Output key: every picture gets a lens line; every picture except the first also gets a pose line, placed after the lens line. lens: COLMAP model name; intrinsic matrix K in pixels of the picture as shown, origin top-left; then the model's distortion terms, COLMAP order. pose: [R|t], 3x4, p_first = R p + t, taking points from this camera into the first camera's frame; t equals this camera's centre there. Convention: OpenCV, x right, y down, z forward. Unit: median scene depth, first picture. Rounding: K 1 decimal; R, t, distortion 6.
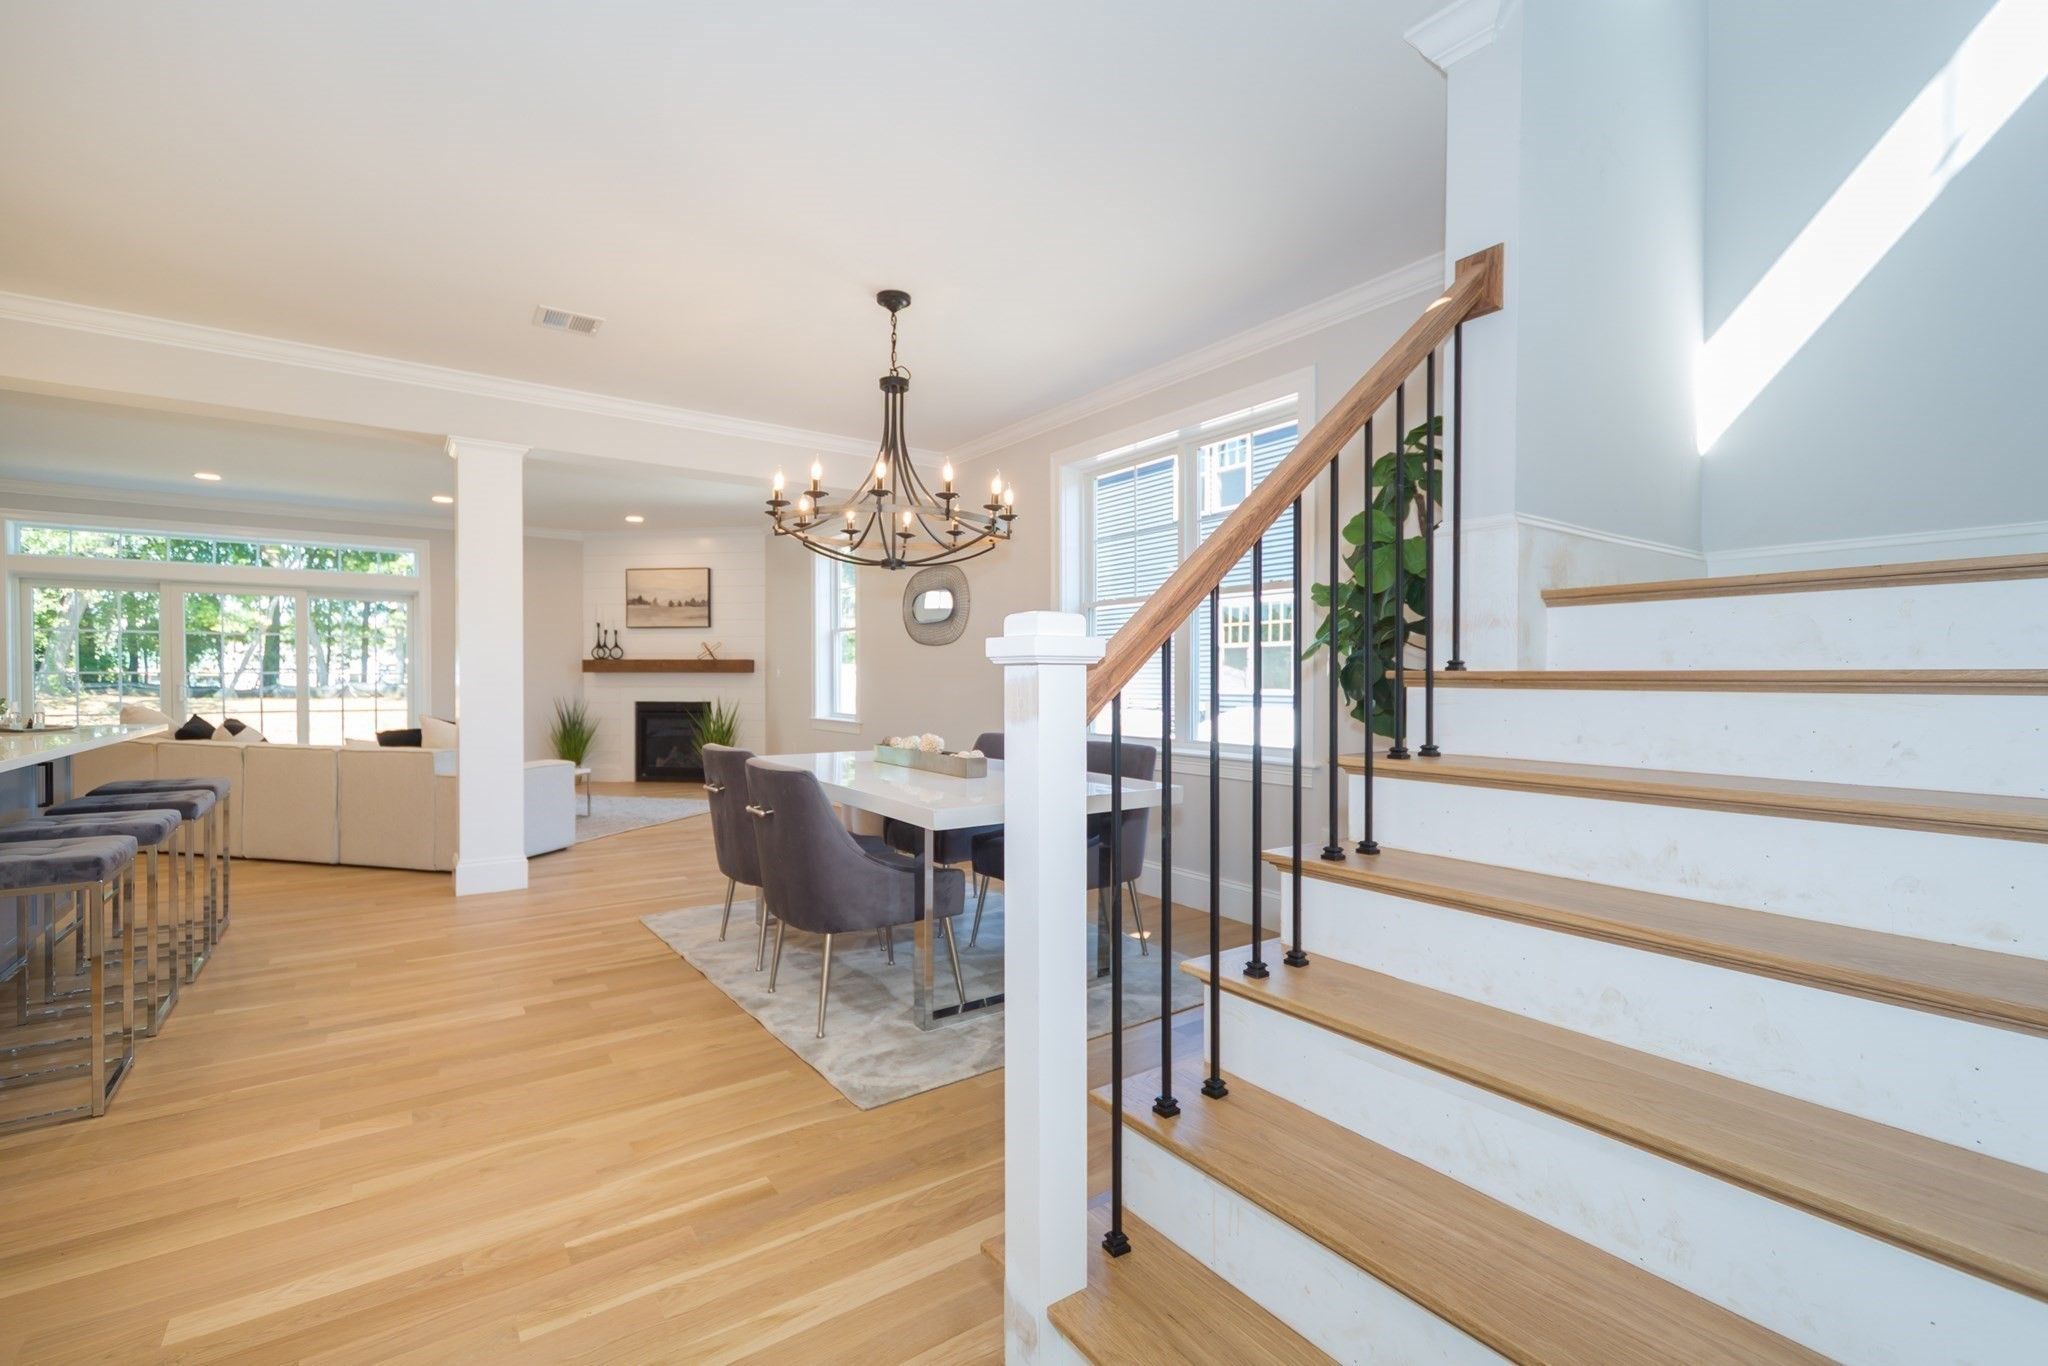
lens RADIAL K [[839.4, 0, 1033.9], [0, 839.4, 684.9], [0, 0, 1]] dist [0.001115, 0.000164]
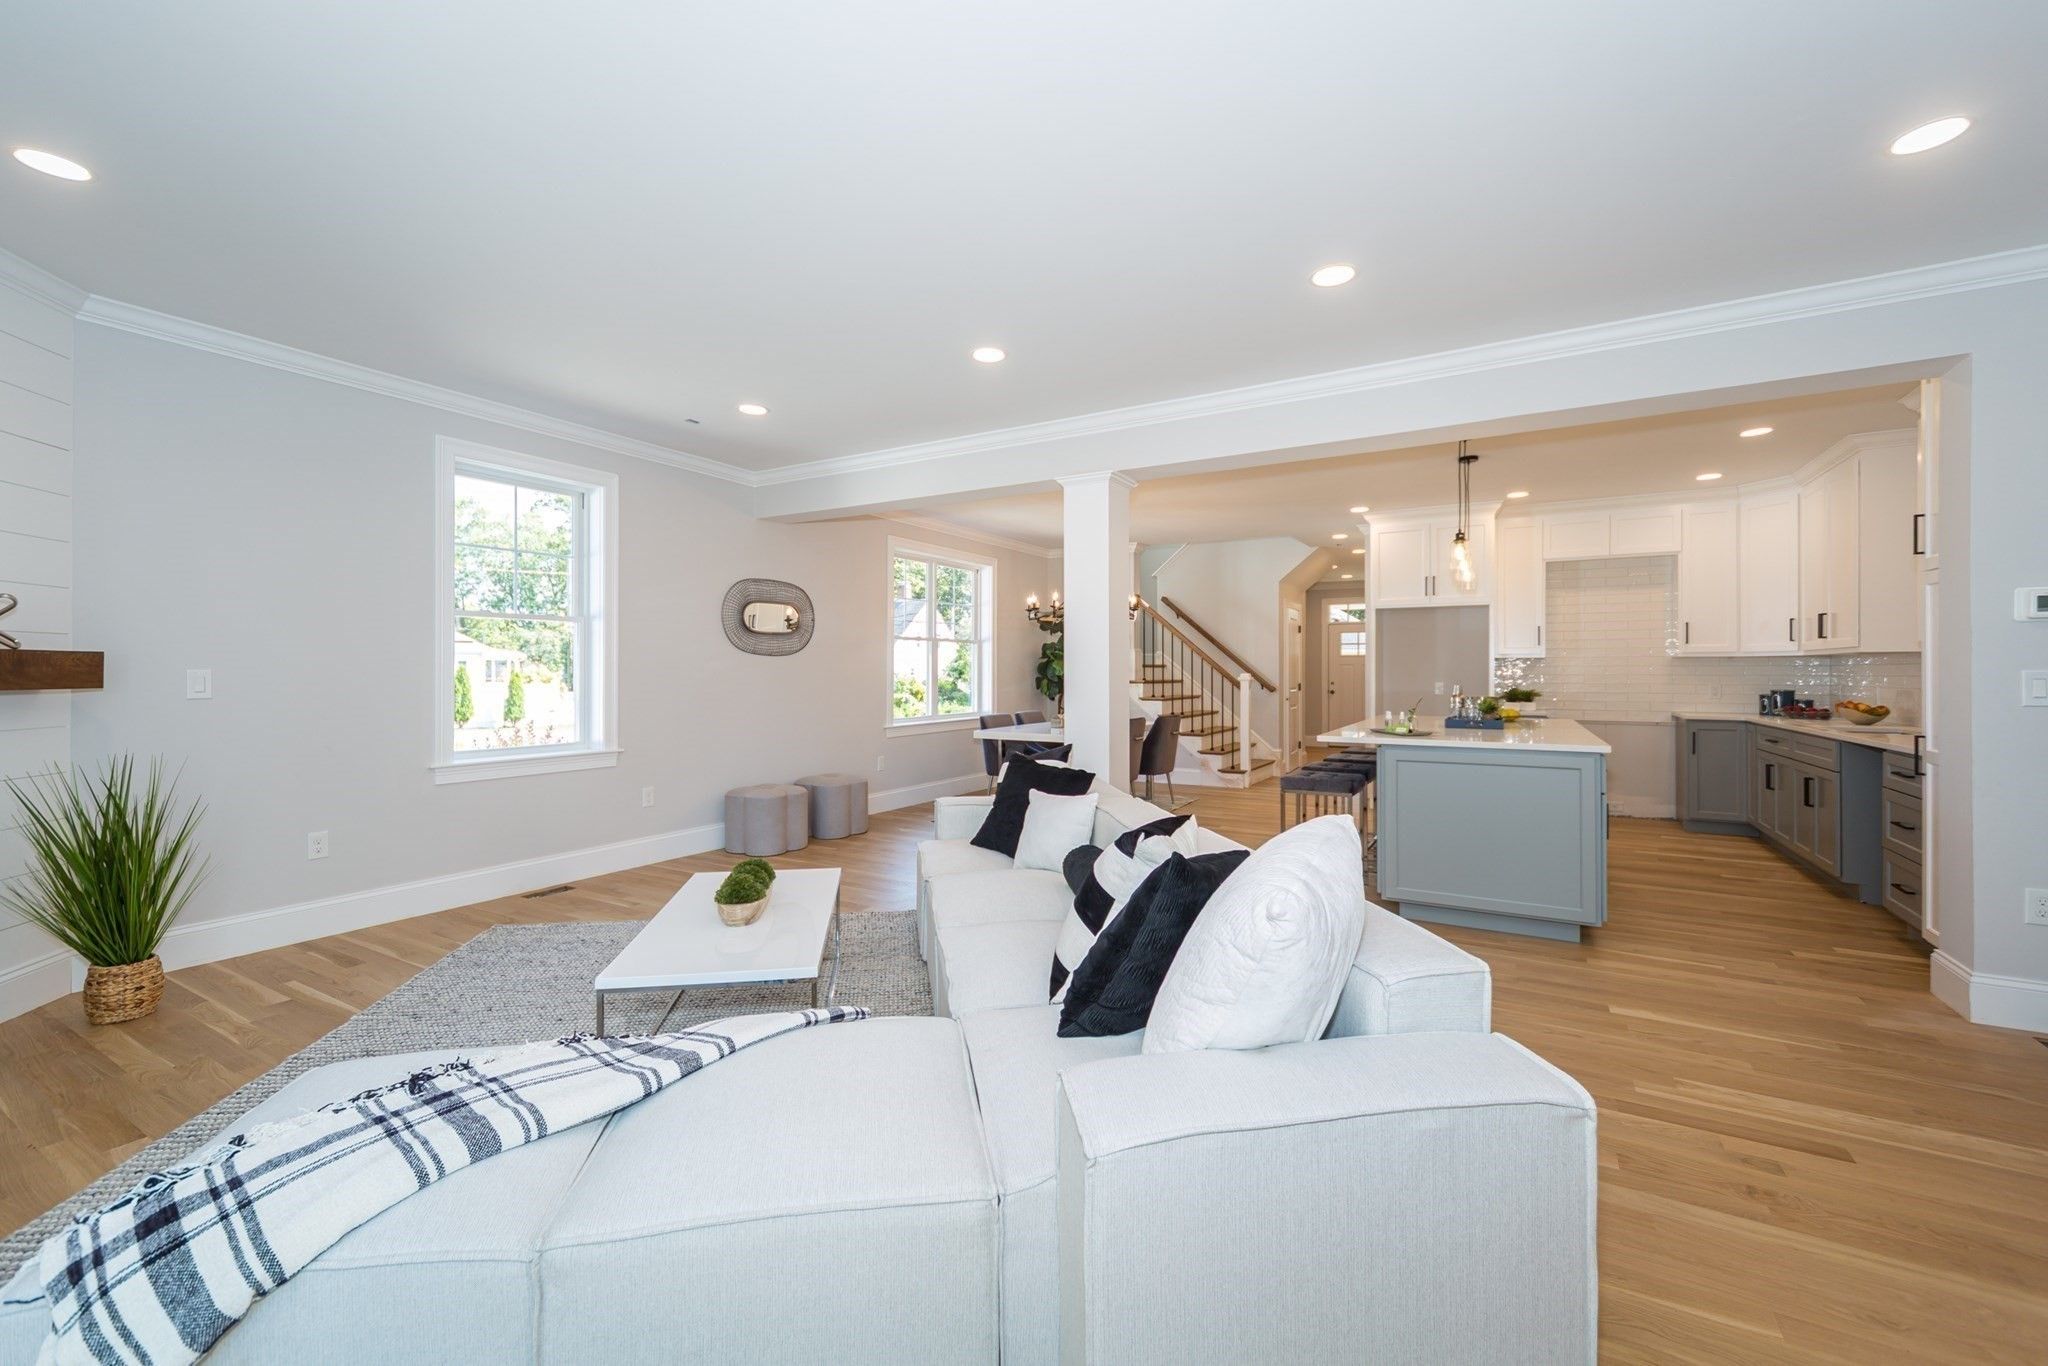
lens RADIAL K [[868.4, 0, 1019.1], [0, 868.4, 675.1], [0, 0, 1]] dist [0.002283, 0.000515]
pose [[-0.378291, -0.007468, 0.925657, -0.949289], [0.002905, 0.999953, 0.009254, -0.026256], [-0.925682, 0.006190, -0.378251, 0.891565]]
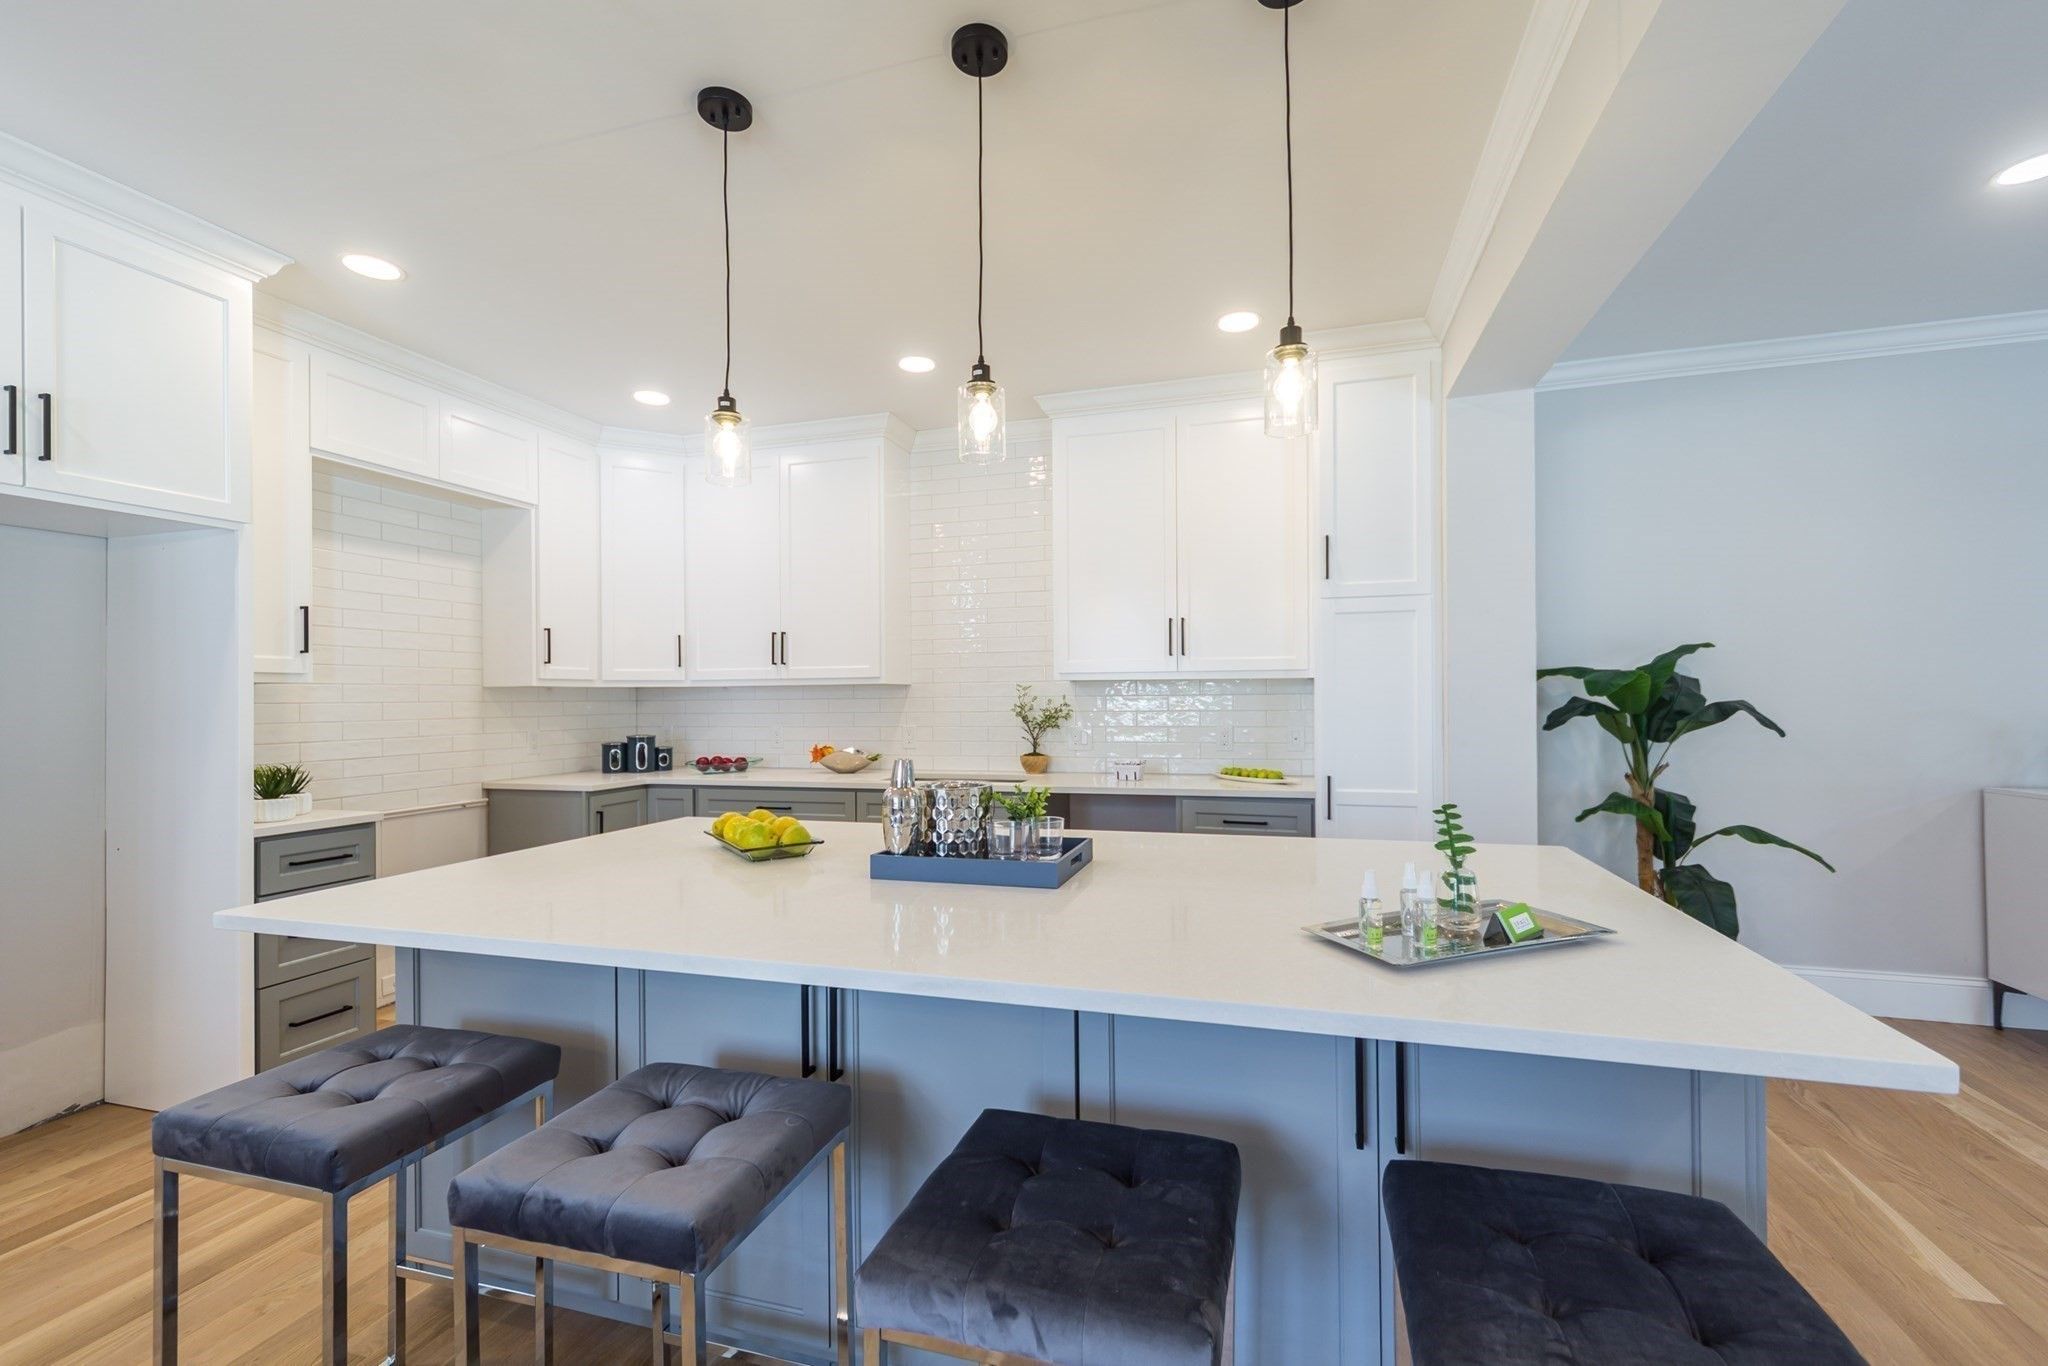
lens RADIAL K [[832.3, 0, 1050.1], [0, 832.3, 694.4], [0, 0, 1]] dist [0.001101, -0.000329]
pose [[-0.810096, -0.000731, -0.586297, -0.357443], [0.002238, 0.999988, -0.004339, -0.026984], [0.586293, -0.004827, -0.810085, 0.525458]]
